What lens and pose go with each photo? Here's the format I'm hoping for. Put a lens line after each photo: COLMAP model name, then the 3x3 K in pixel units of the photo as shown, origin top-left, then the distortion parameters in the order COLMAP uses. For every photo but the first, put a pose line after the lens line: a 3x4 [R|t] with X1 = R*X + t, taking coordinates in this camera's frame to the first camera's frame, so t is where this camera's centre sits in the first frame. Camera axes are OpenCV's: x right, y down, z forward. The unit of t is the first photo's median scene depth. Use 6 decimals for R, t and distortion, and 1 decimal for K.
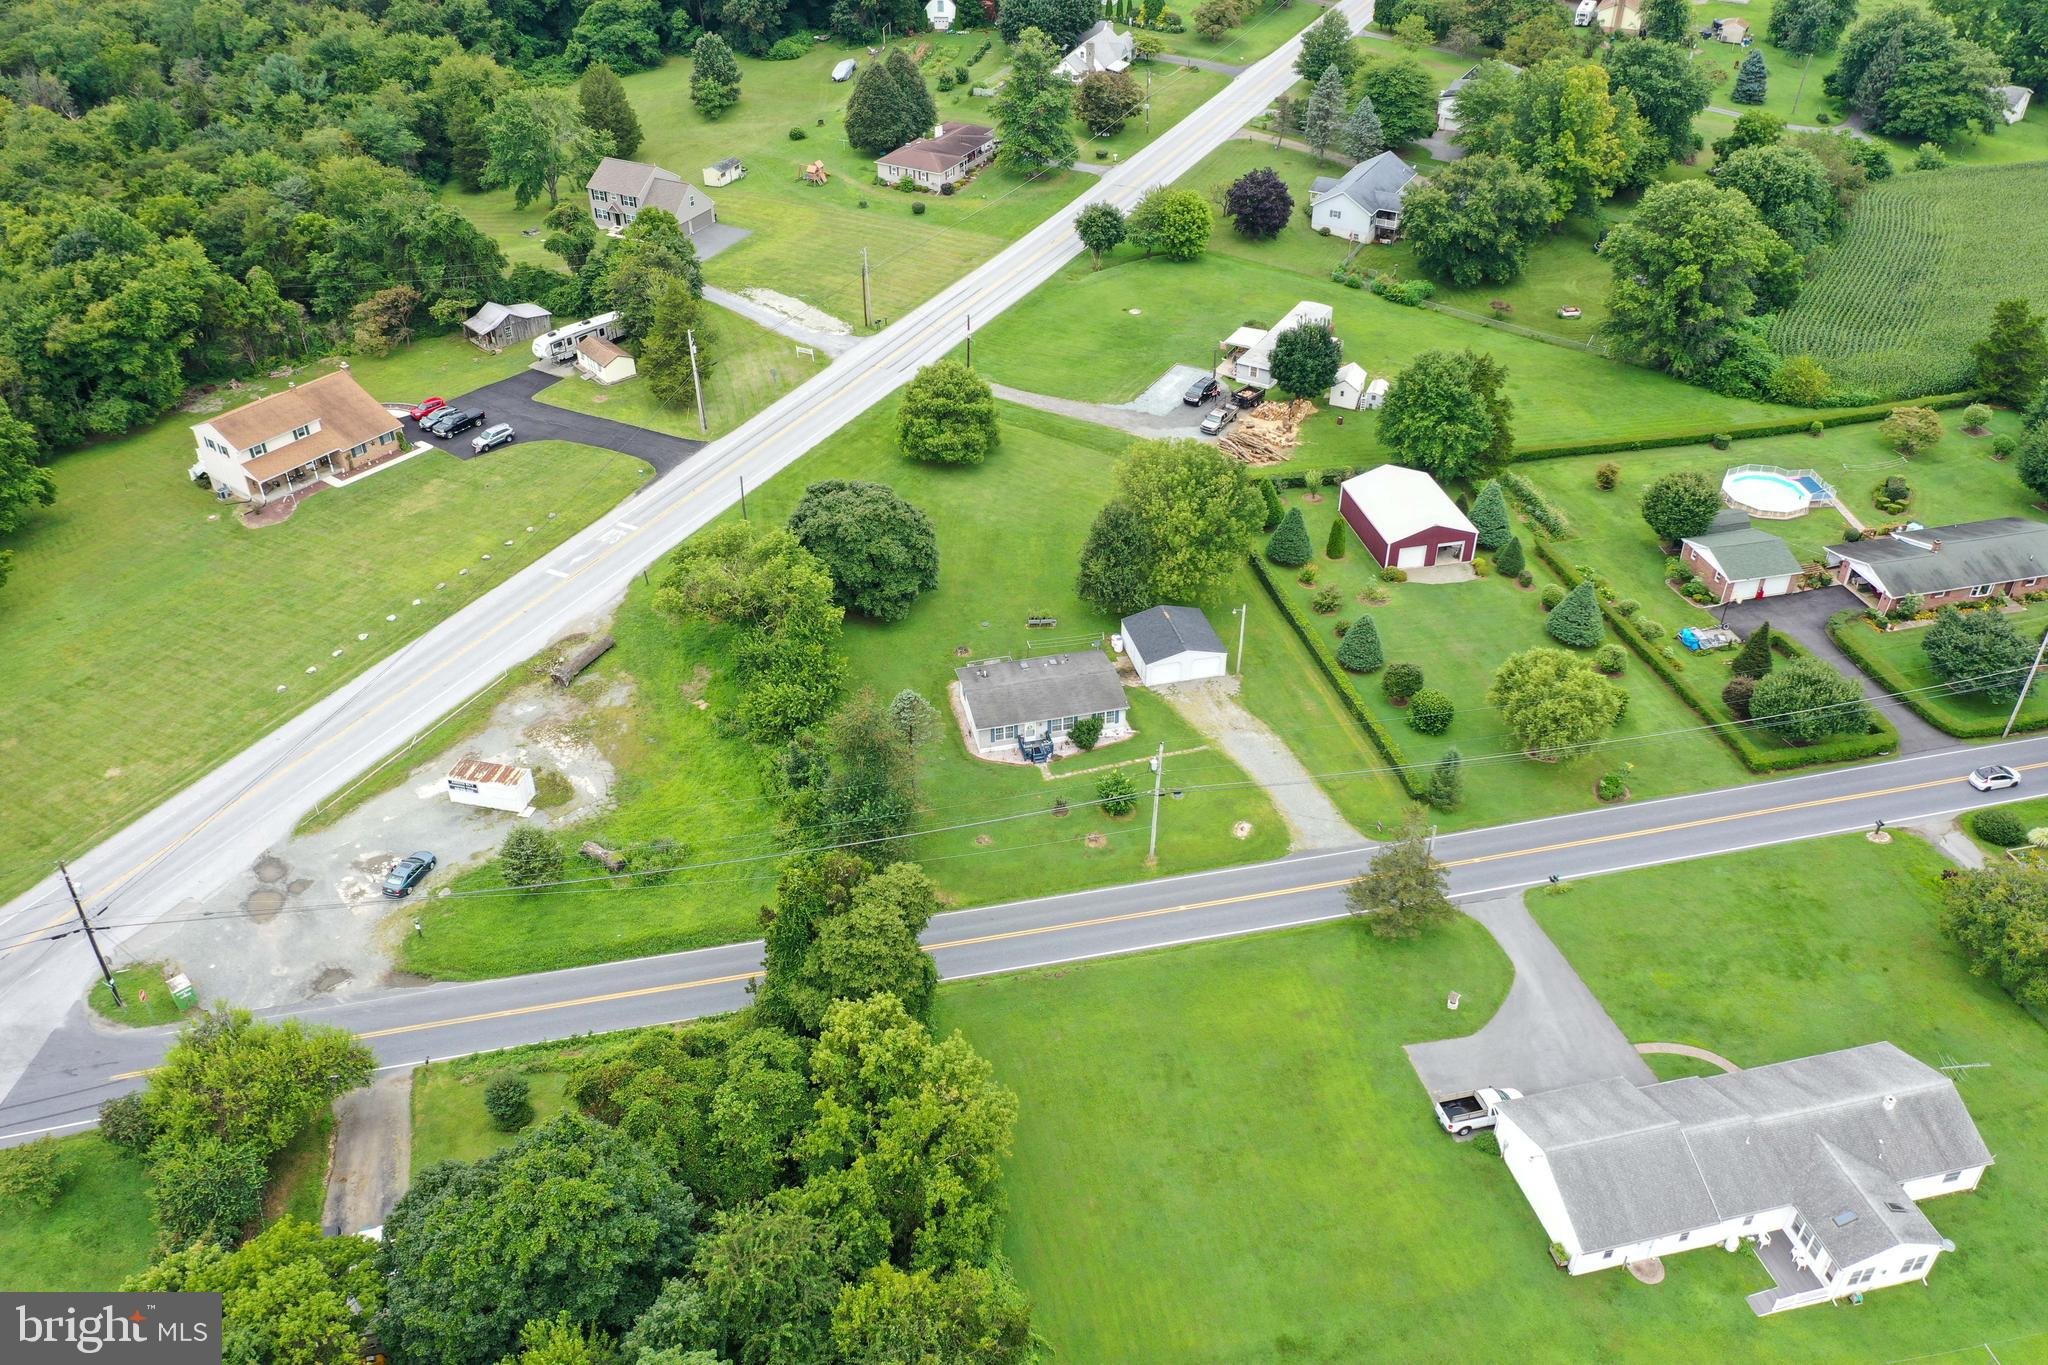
lens RADIAL K [[1606.7, 0, 1017.9], [0, 1606.7, 690.1], [0, 0, 1]] dist [-0.001038, -0.004659]
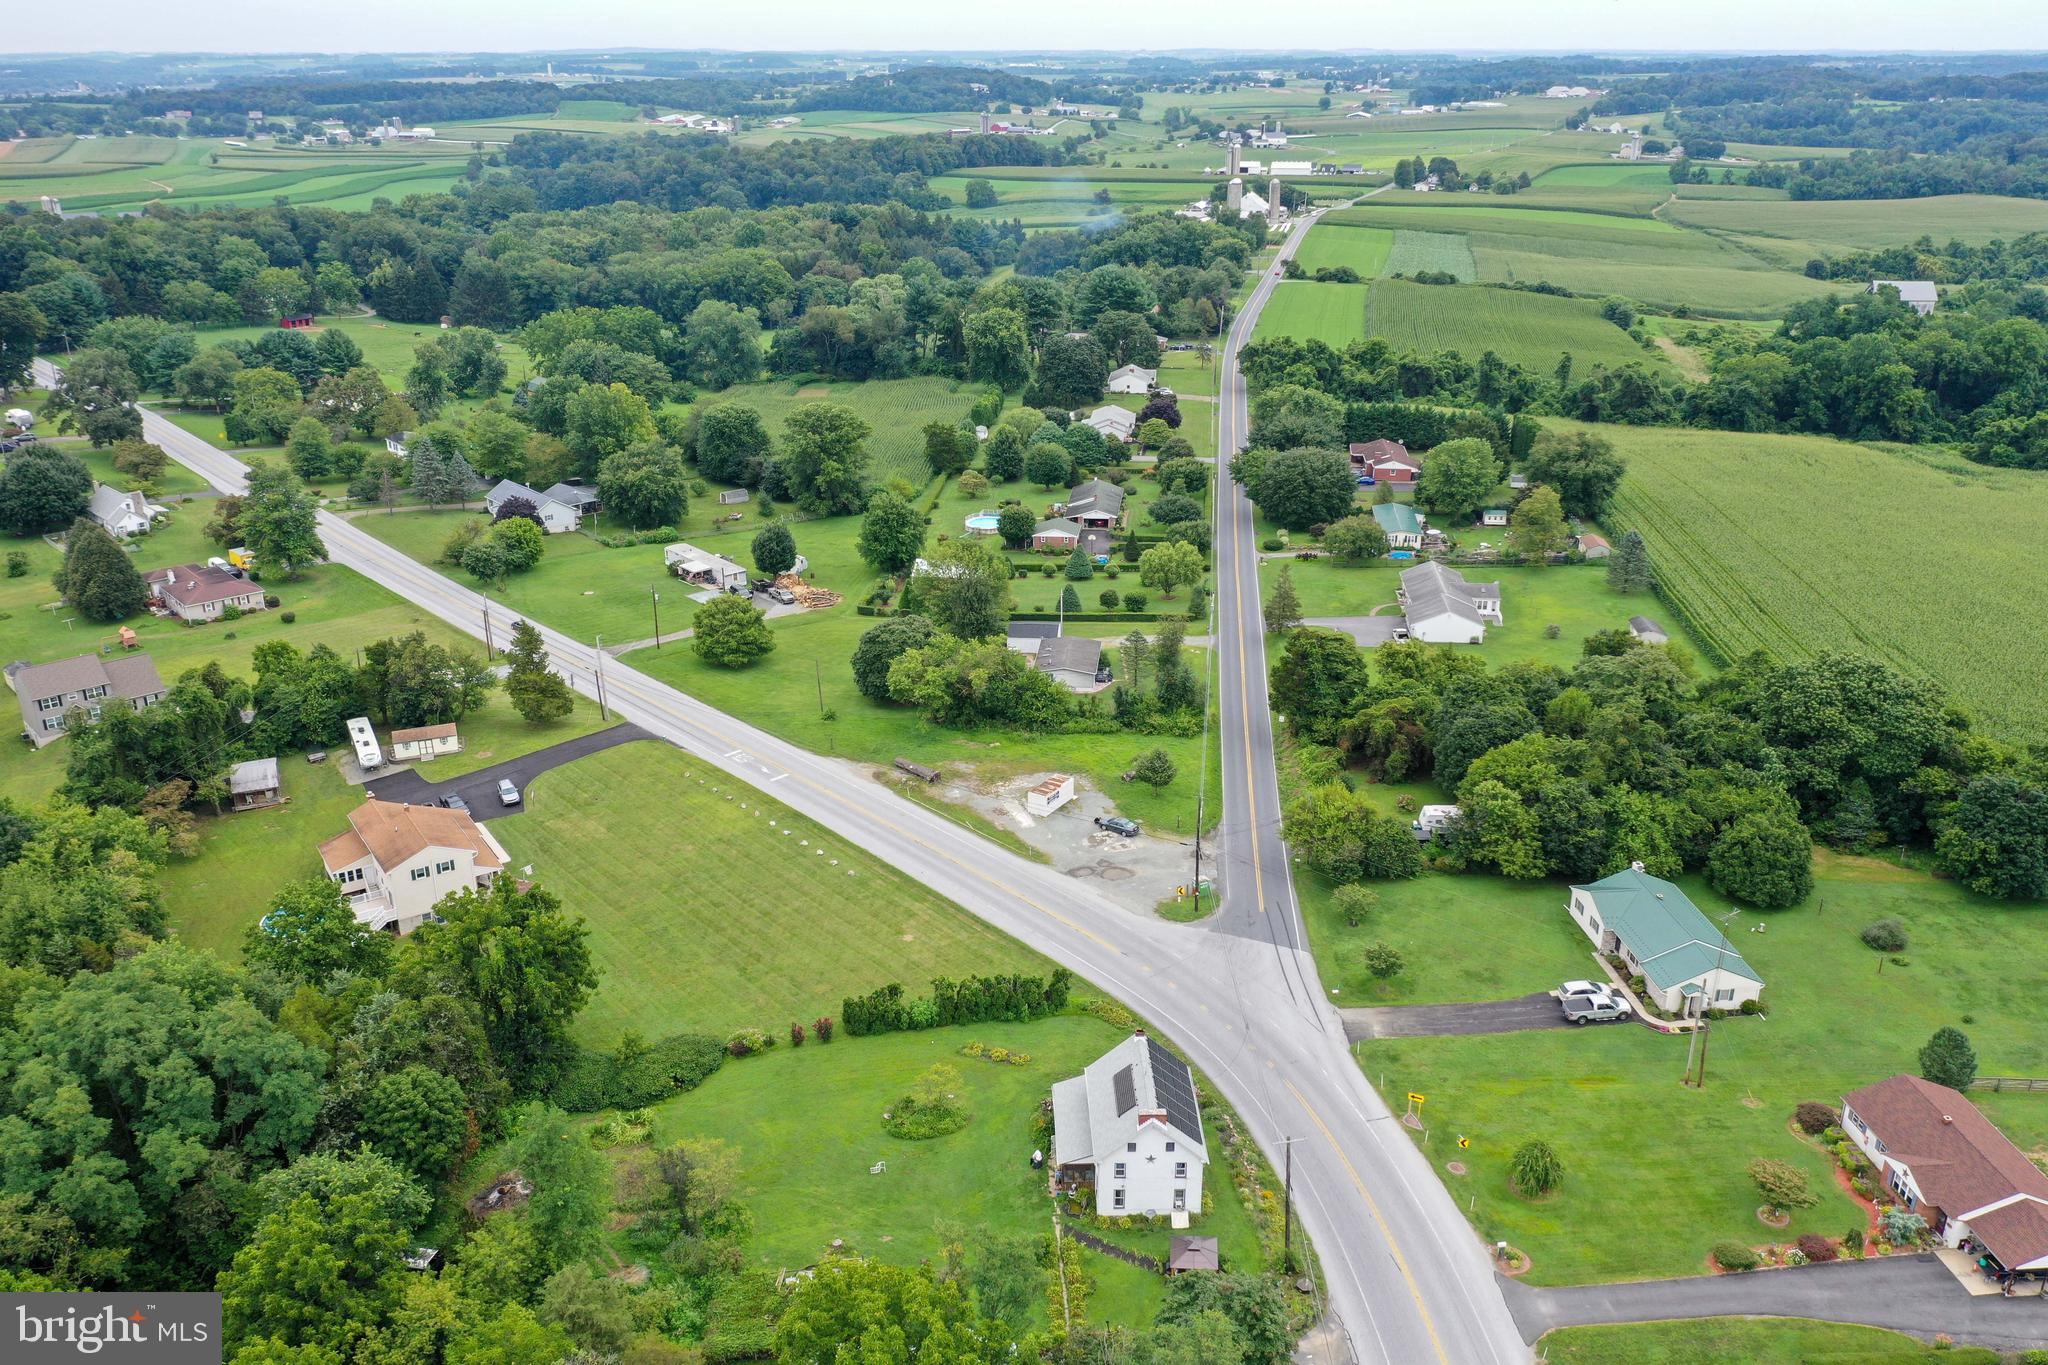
lens RADIAL K [[1606.7, 0, 1033.1], [0, 1606.7, 675.0], [0, 0, 1]] dist [-0.001038, -0.004659]
pose [[0.325327, -0.333787, 0.884731, -1.418068], [0.556381, 0.824097, 0.106323, -0.175317], [-0.764593, 0.457658, 0.453813, 0.253972]]
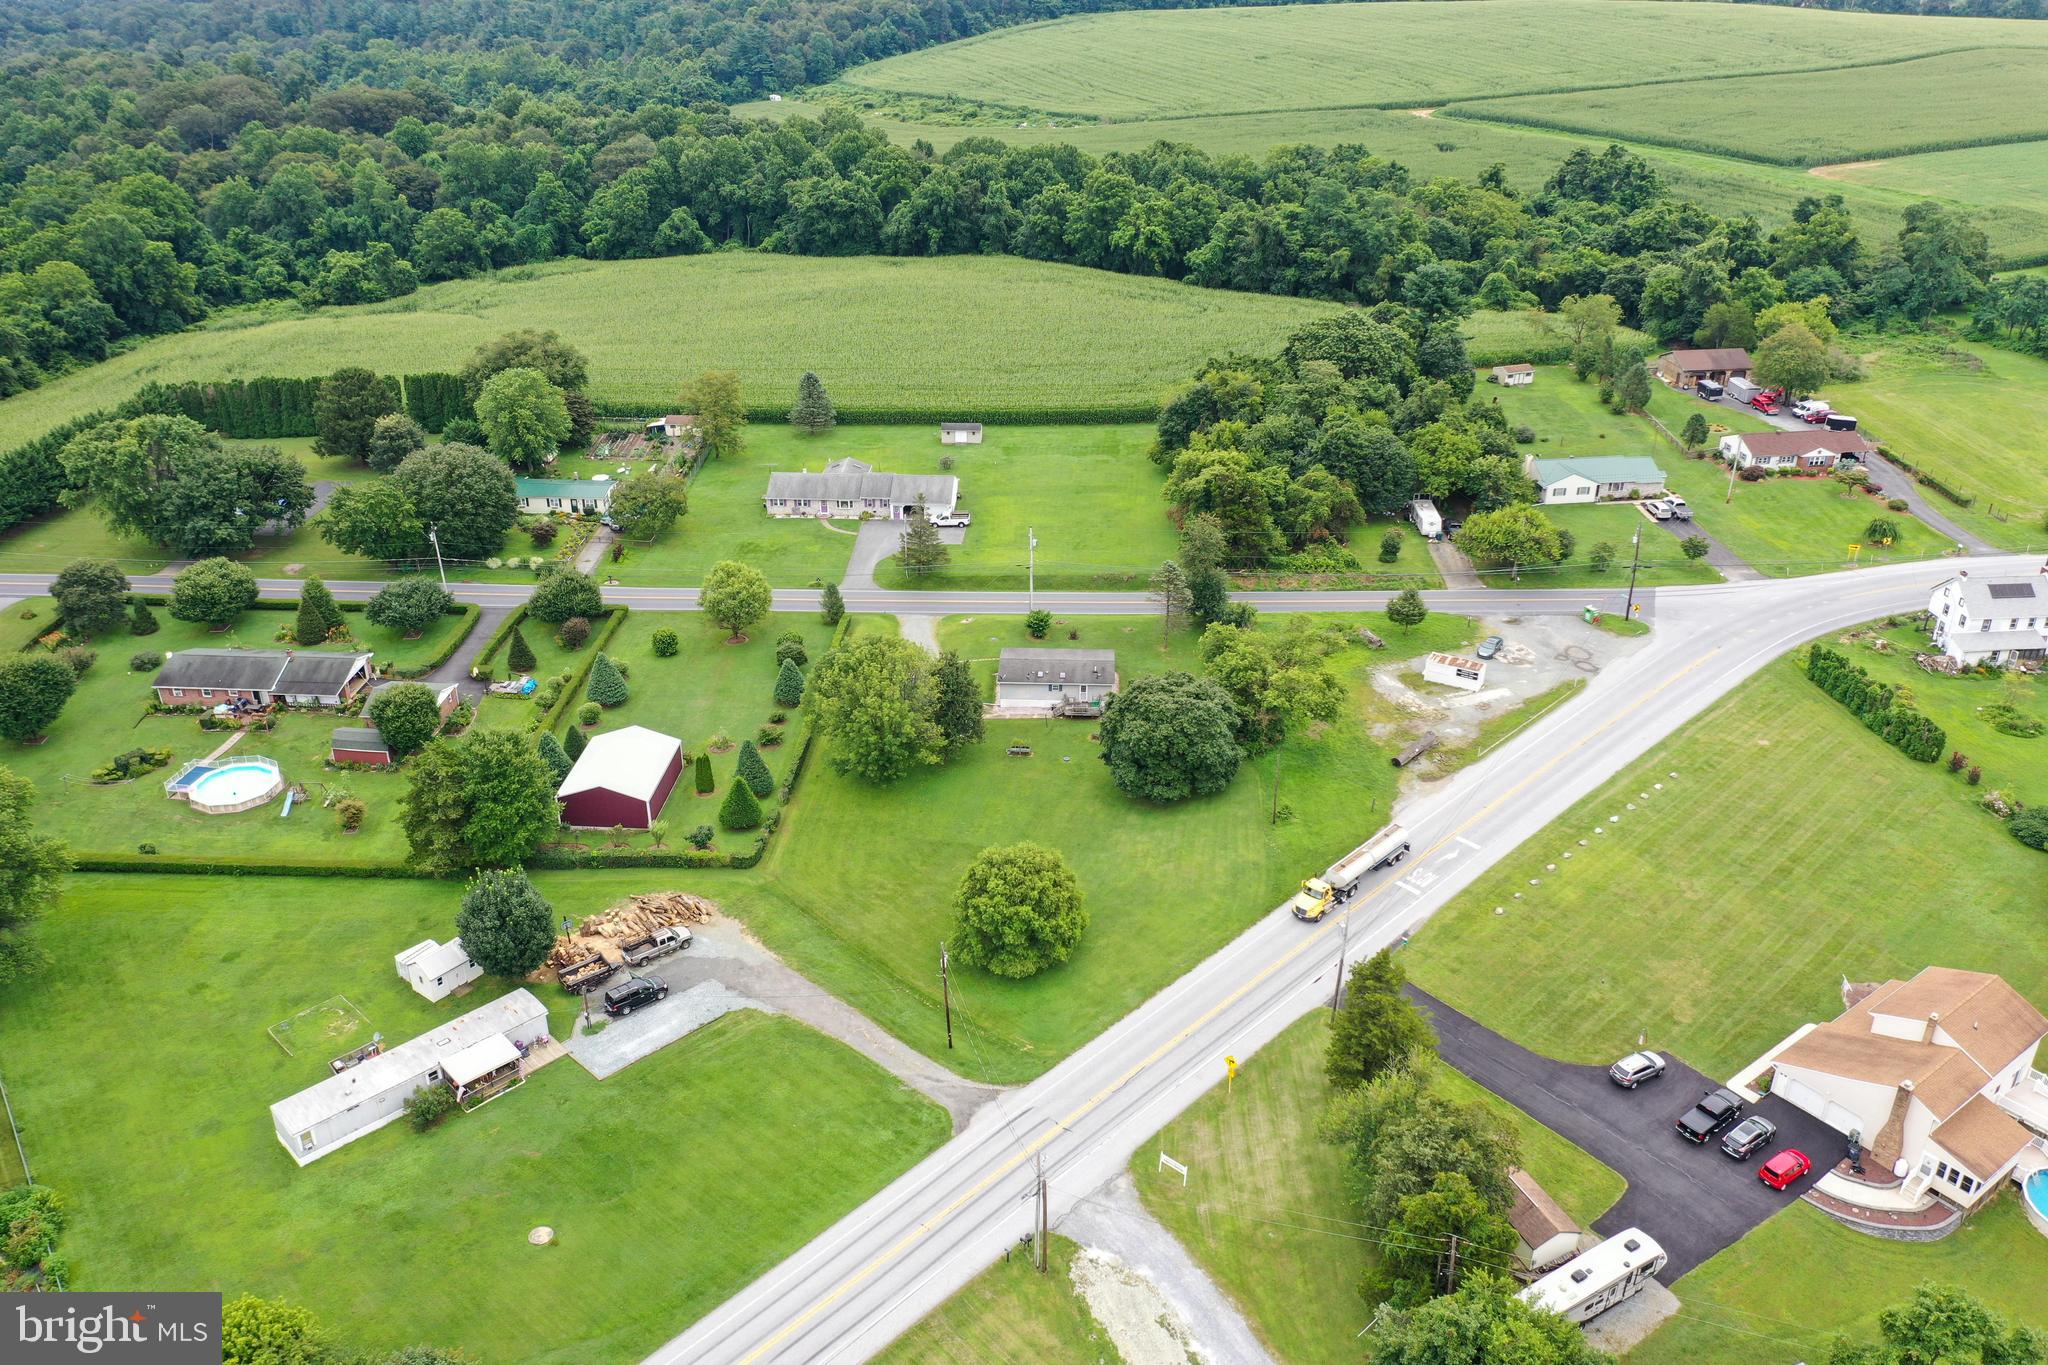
lens RADIAL K [[1606.7, 0, 1022.1], [0, 1606.7, 682.2], [0, 0, 1]] dist [-0.001038, -0.004659]
pose [[-0.961149, -0.115968, 0.250487, -0.279155], [0.169658, 0.467624, 0.867493, -1.100163], [-0.217735, 0.876287, -0.429781, 1.506514]]
